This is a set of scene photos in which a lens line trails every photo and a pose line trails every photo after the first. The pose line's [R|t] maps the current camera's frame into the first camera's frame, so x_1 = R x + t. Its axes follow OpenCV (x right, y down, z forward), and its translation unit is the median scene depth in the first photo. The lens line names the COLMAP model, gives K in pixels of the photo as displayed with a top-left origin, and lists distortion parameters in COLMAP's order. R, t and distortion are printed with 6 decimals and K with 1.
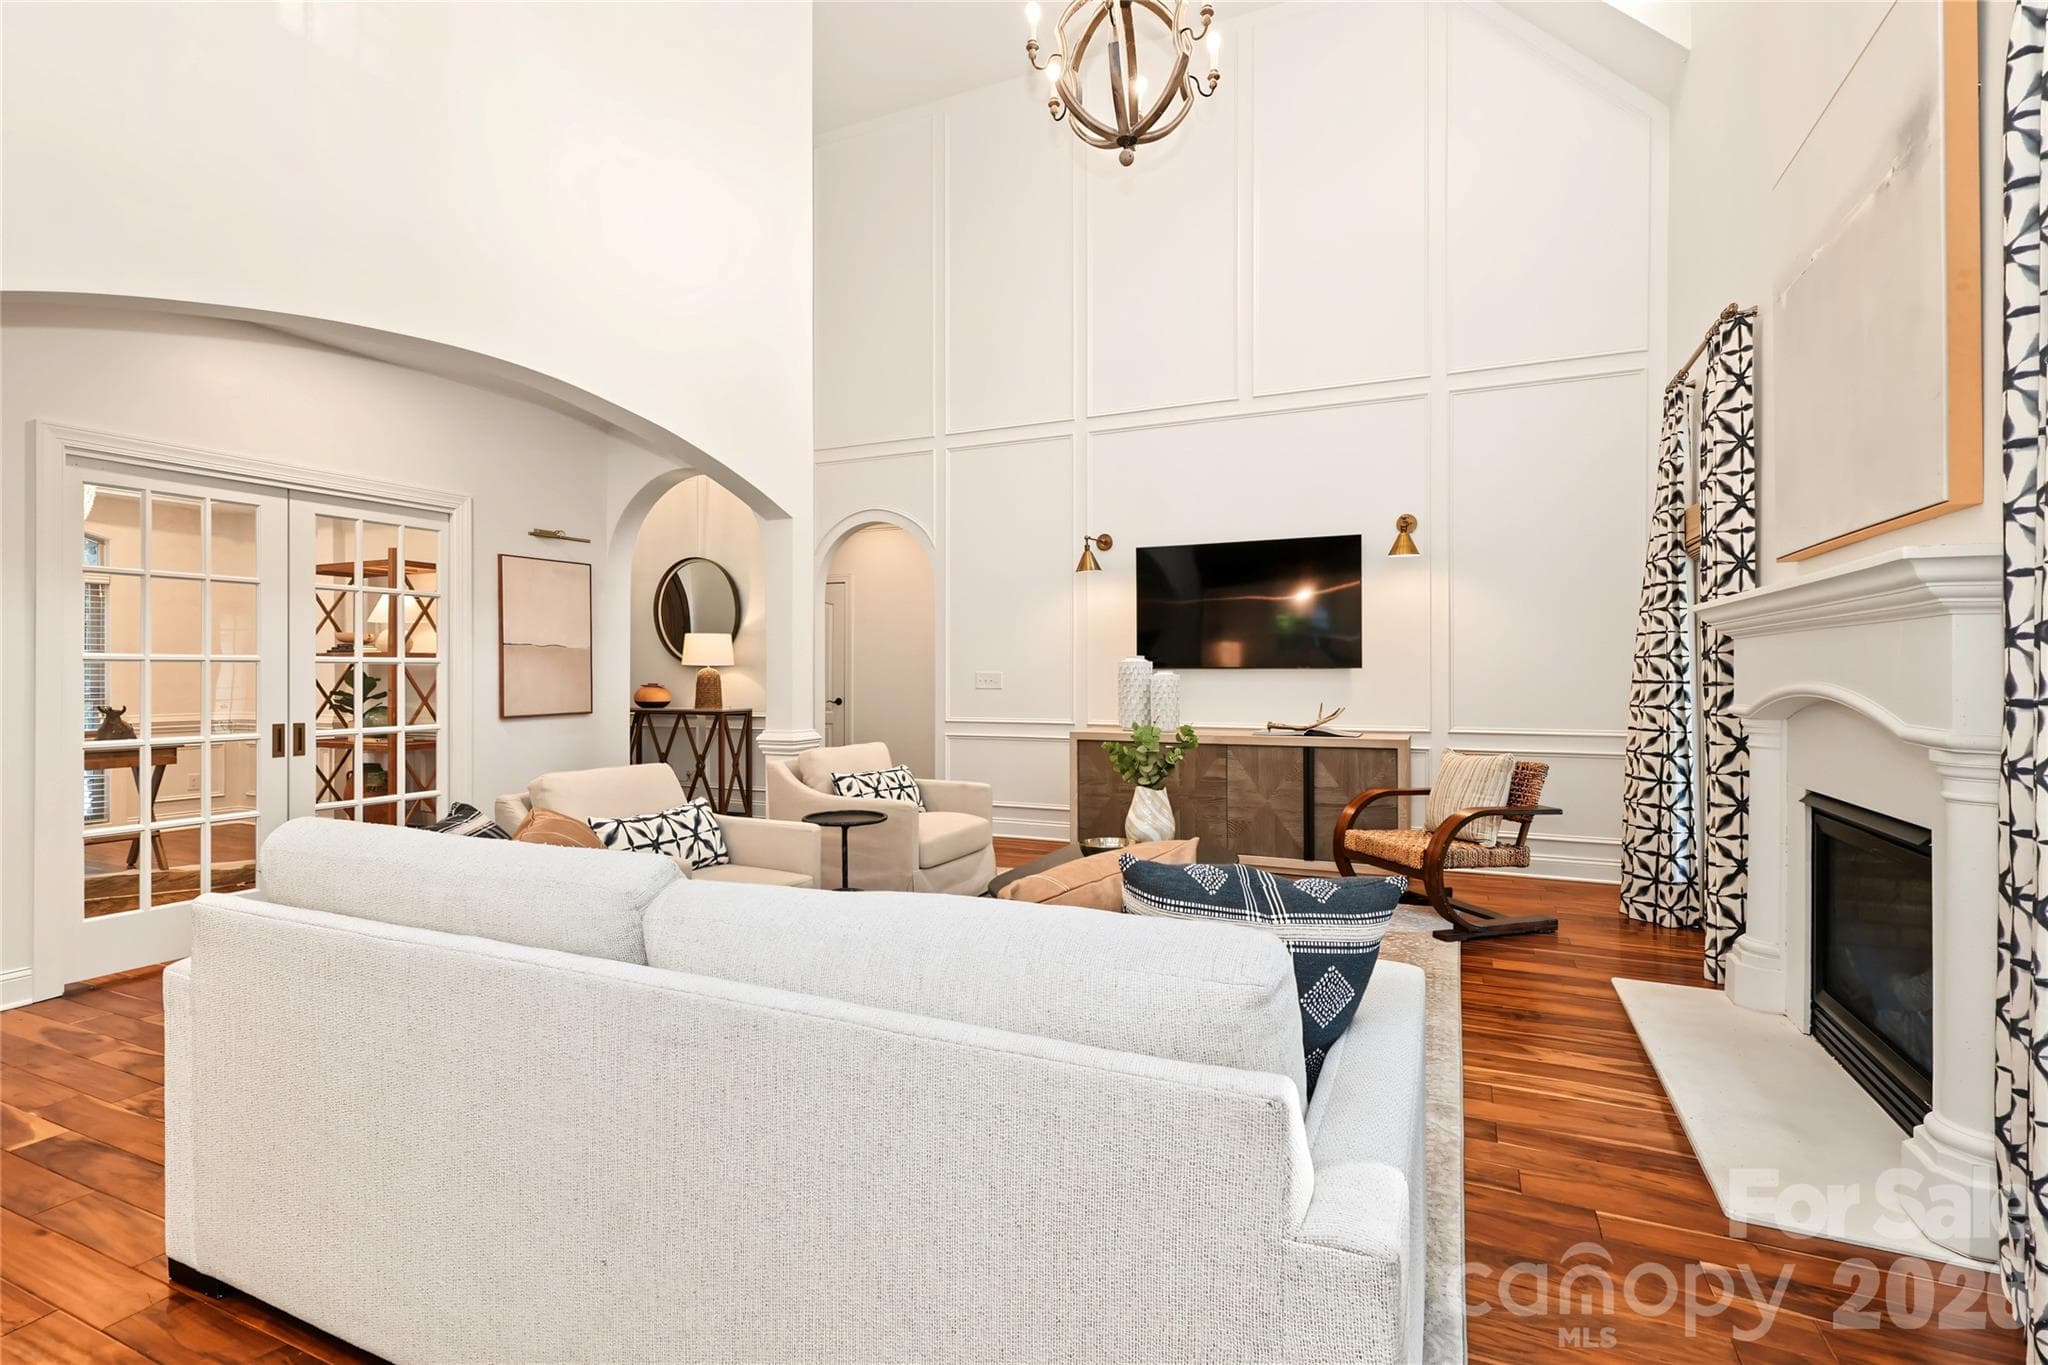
lens RADIAL K [[963.2, 0, 1021.5], [0, 963.2, 675.5], [0, 0, 1]] dist [-0.002453, -0.001216]
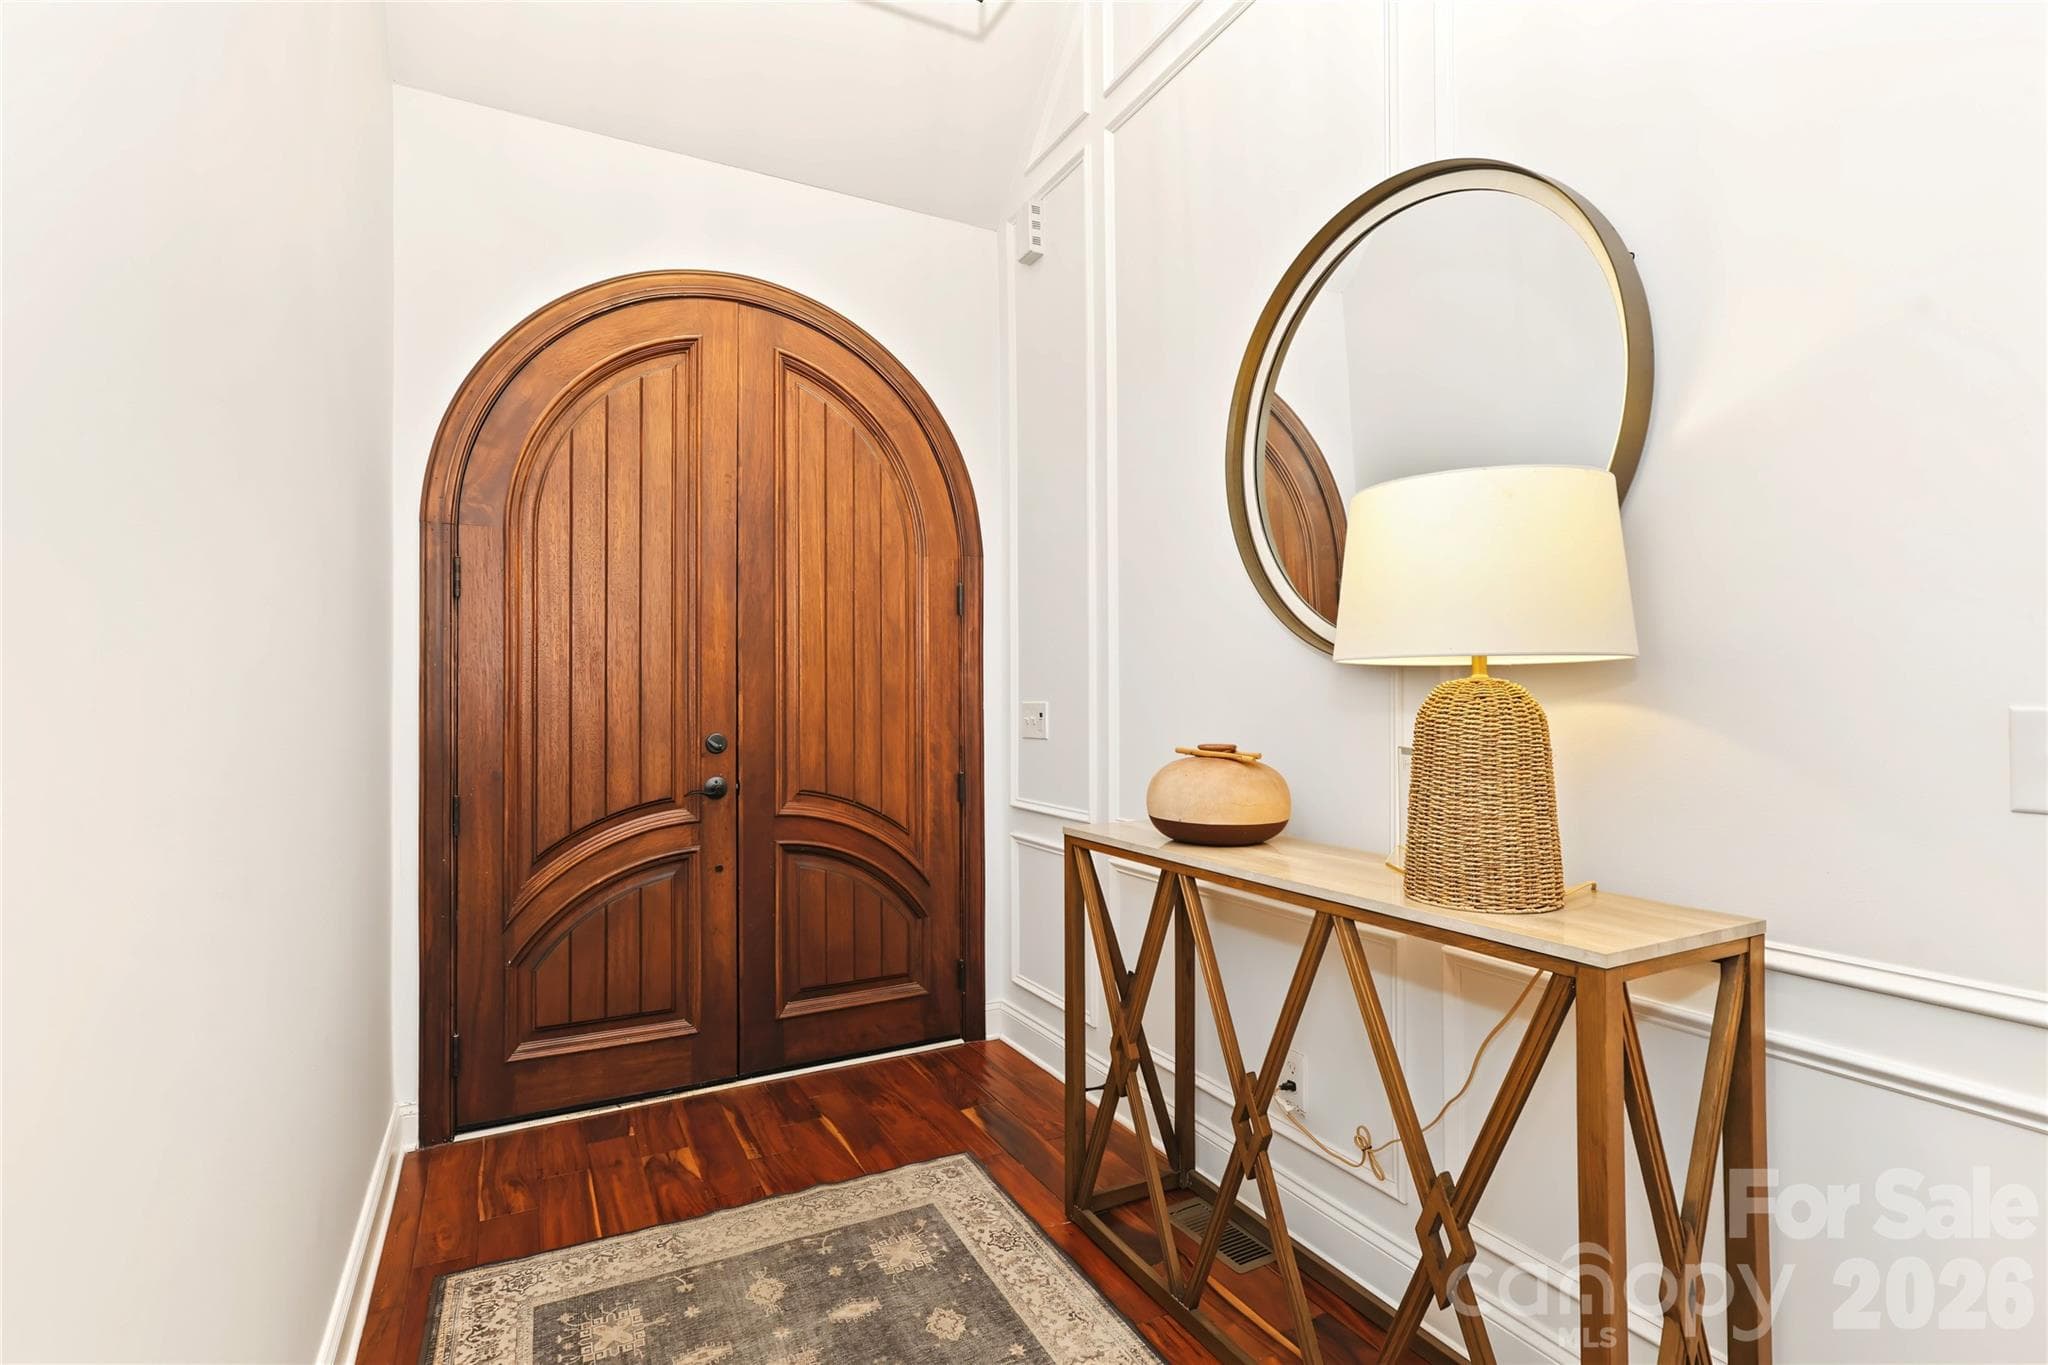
lens RADIAL K [[963.2, 0, 1021.2], [0, 963.2, 676.6], [0, 0, 1]] dist [-0.002453, -0.001216]
pose [[0.785121, -0.021409, -0.618972, -0.280826], [0.016374, 0.999771, -0.013810, -0.007158], [0.619126, 0.000708, 0.785292, 0.805704]]
